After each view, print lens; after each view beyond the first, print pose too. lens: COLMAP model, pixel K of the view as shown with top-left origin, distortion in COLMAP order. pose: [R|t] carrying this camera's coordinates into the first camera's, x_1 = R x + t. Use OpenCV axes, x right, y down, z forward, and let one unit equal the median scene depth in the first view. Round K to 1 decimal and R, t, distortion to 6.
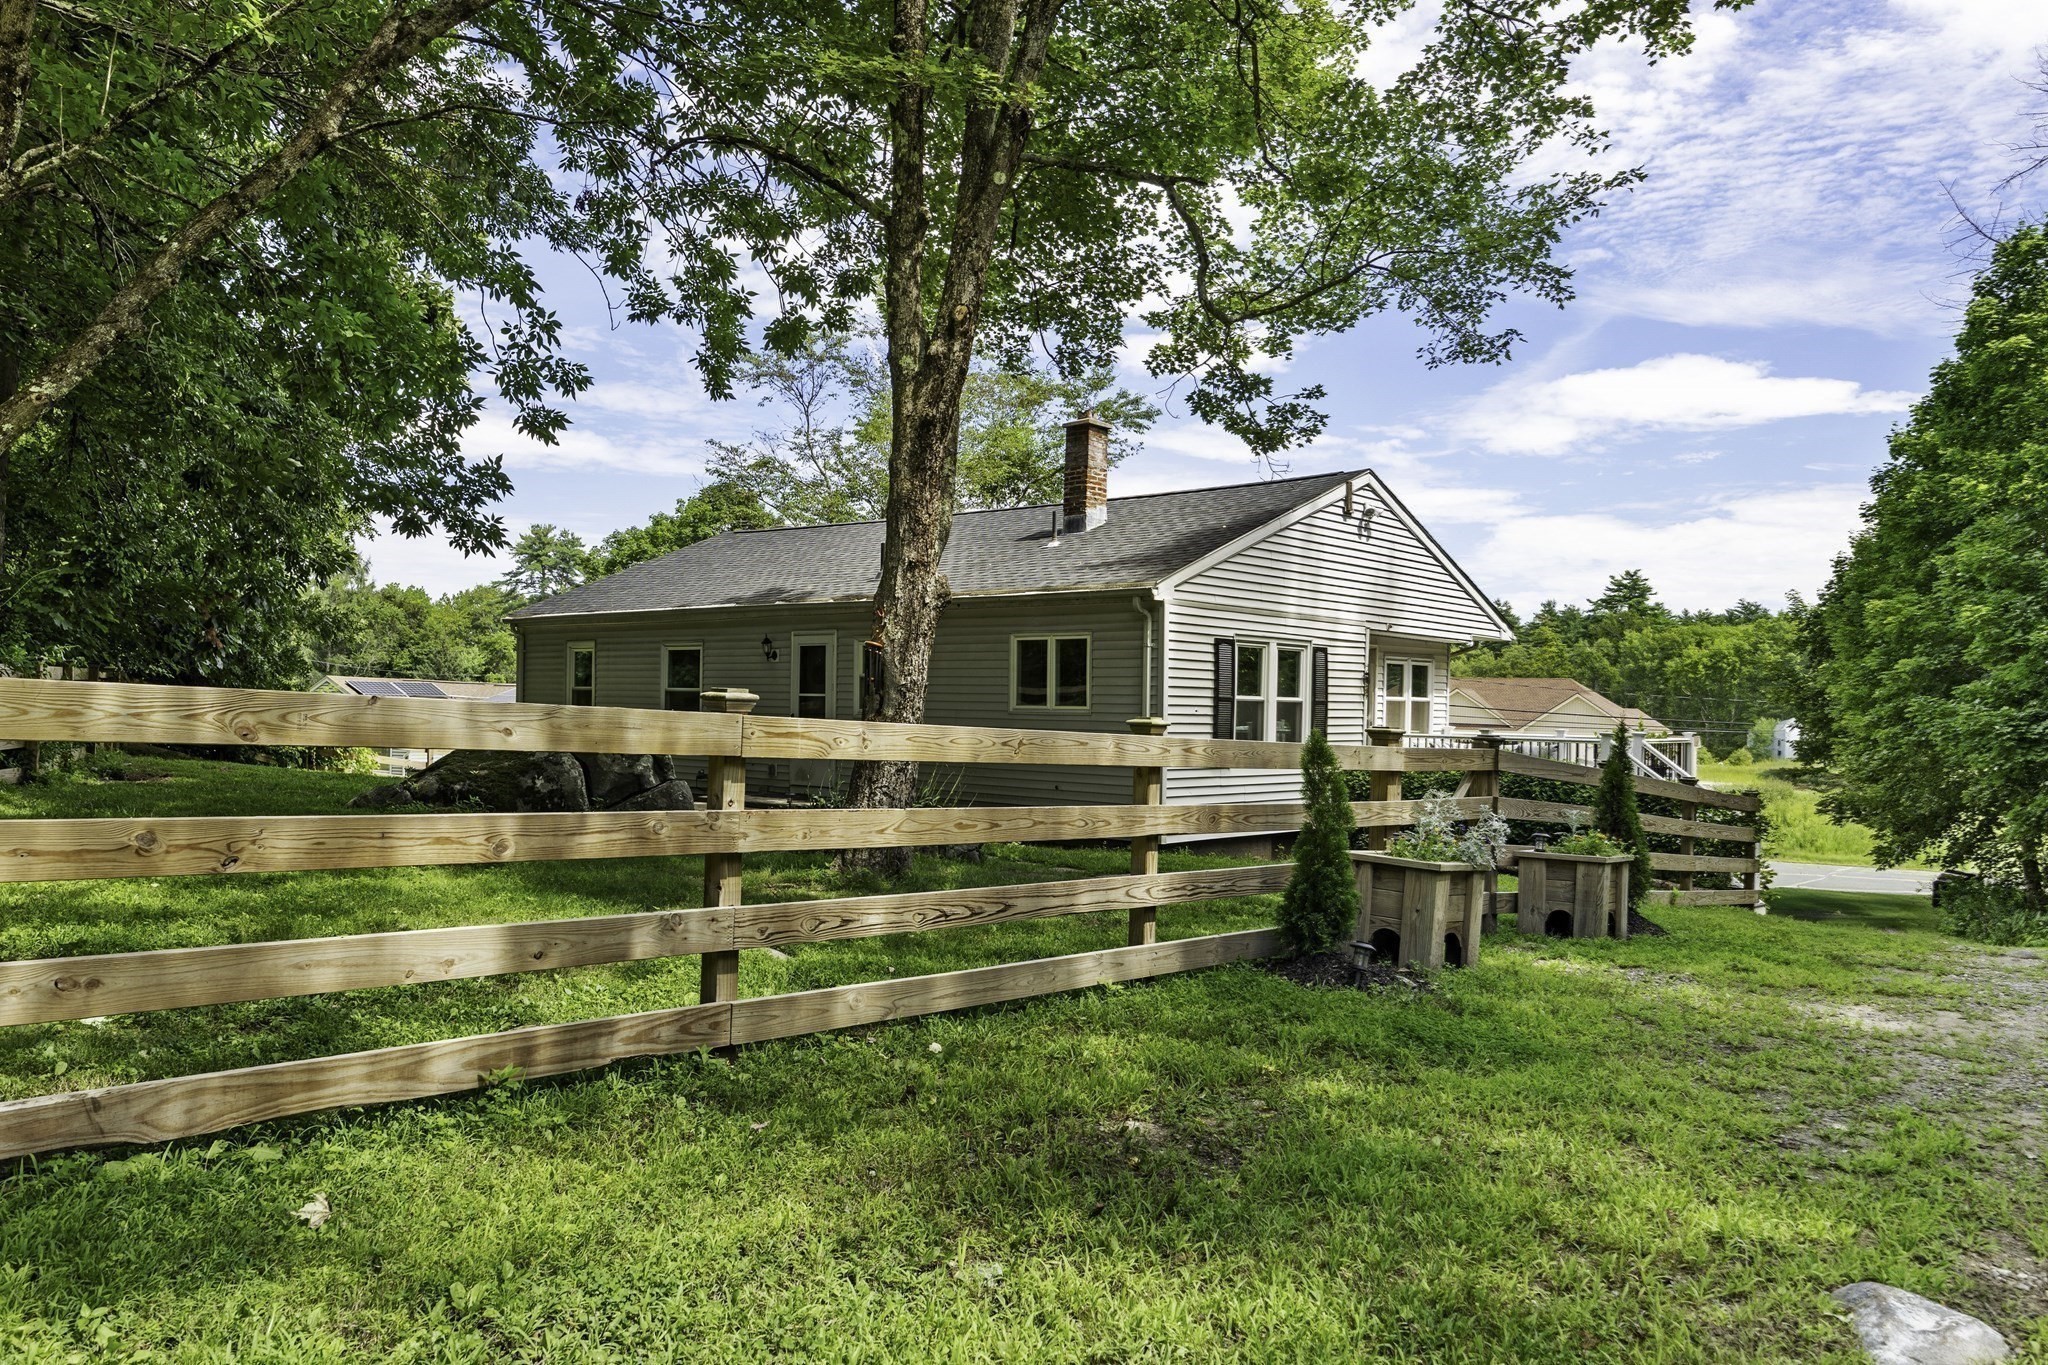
lens RADIAL K [[1493.2, 0, 1024.0], [0, 1493.2, 682.5], [0, 0, 1]] dist [0.003264, -0.006586]
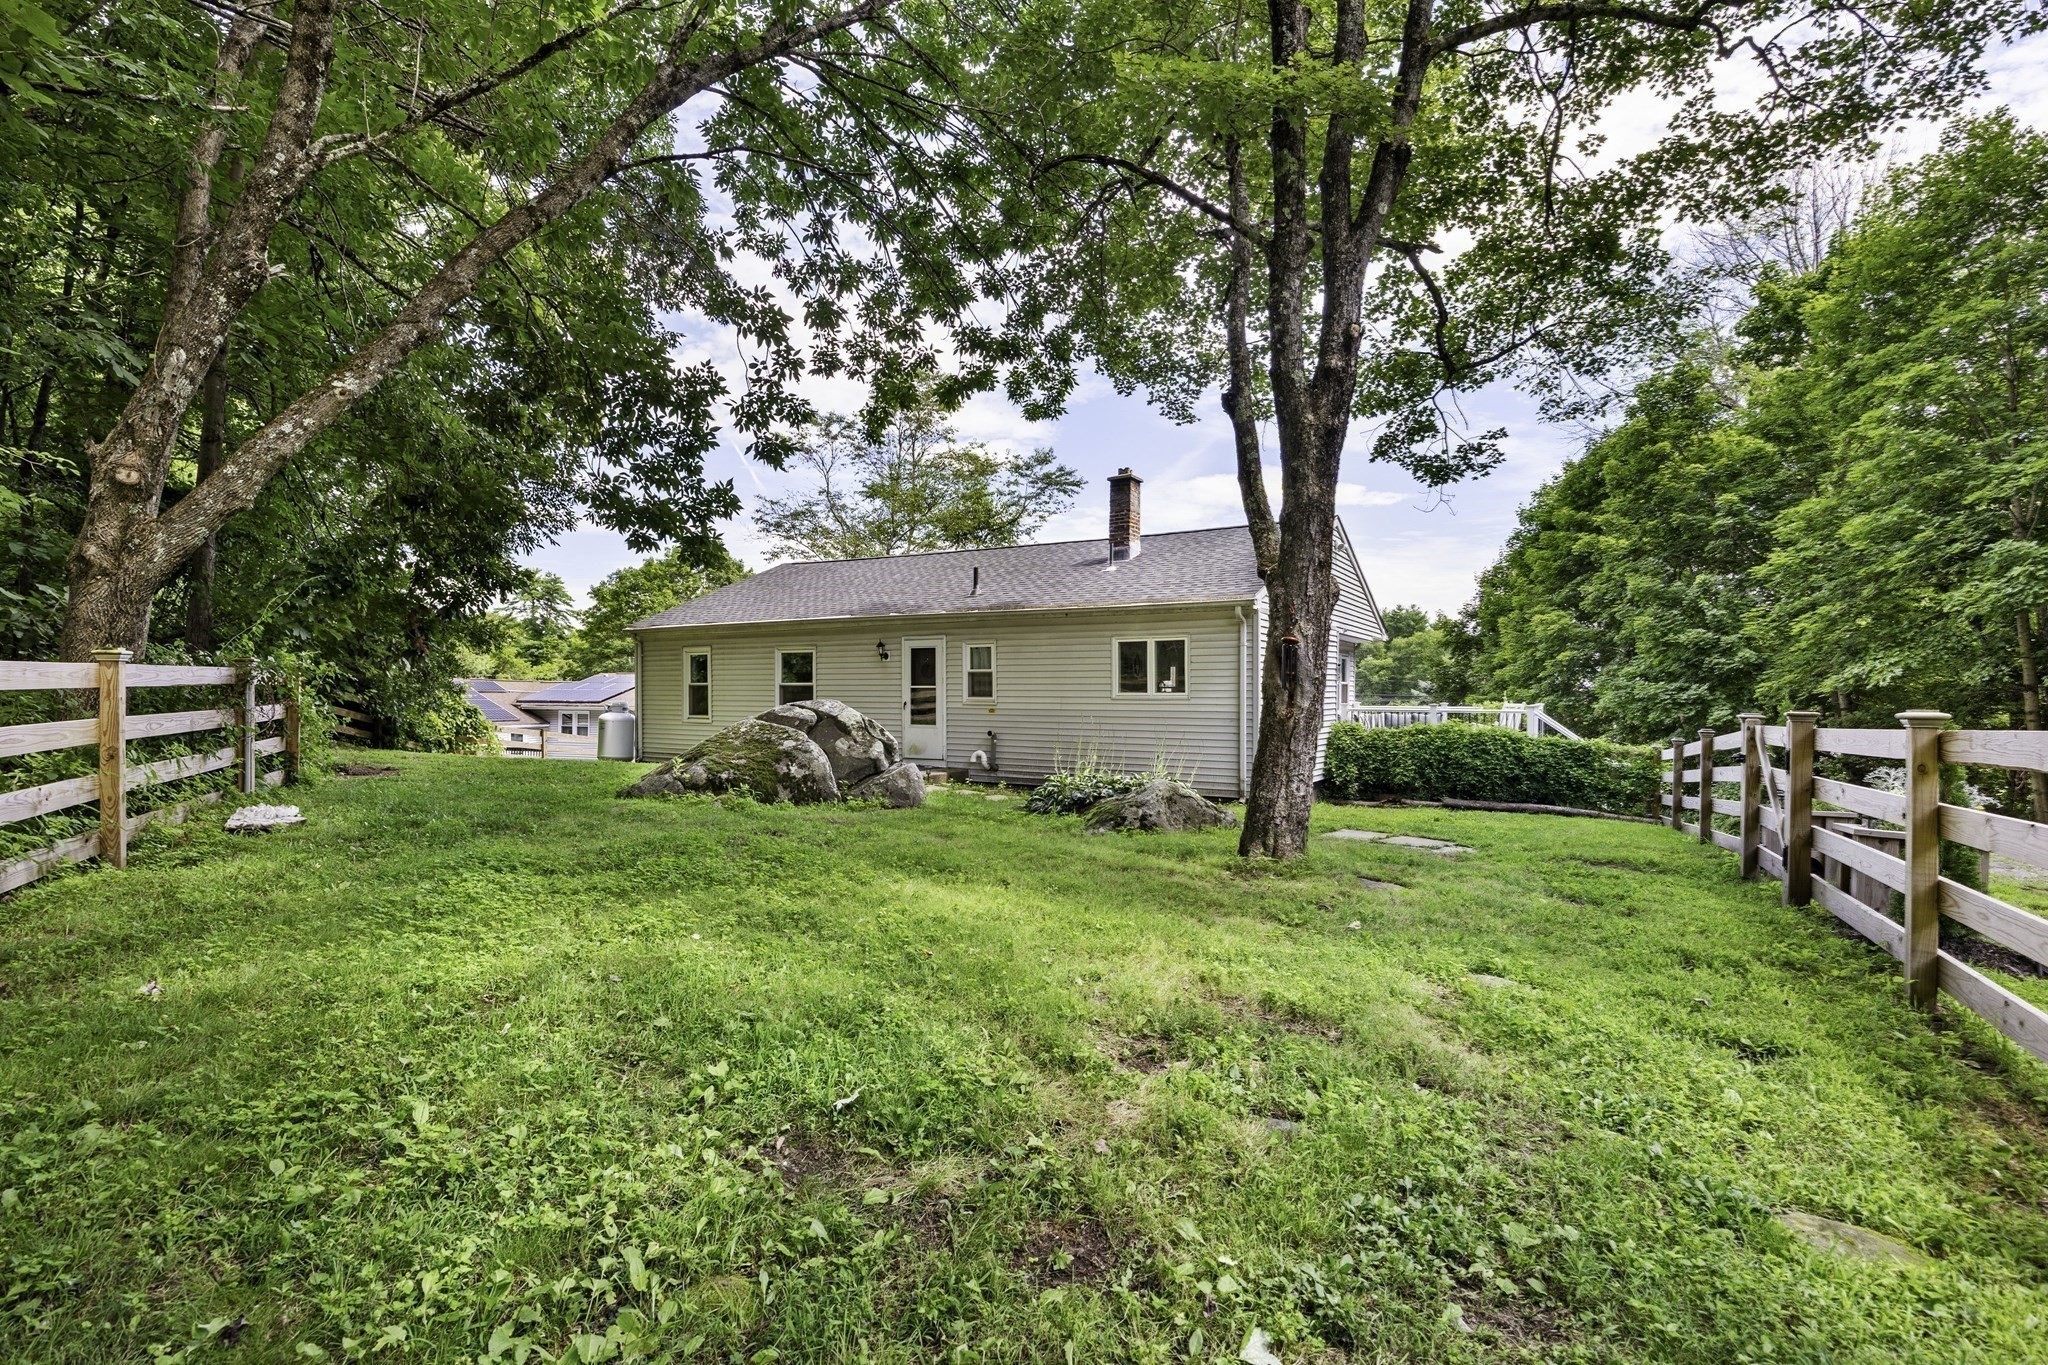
lens RADIAL K [[949.9, 0, 1024.7], [0, 949.9, 693.3], [0, 0, 1]] dist [-0.017954, 0.000766]
pose [[0.981992, -0.017377, 0.188121, -0.182085], [0.013565, 0.999676, 0.021533, -0.001912], [-0.188434, -0.018593, 0.981910, 0.167601]]
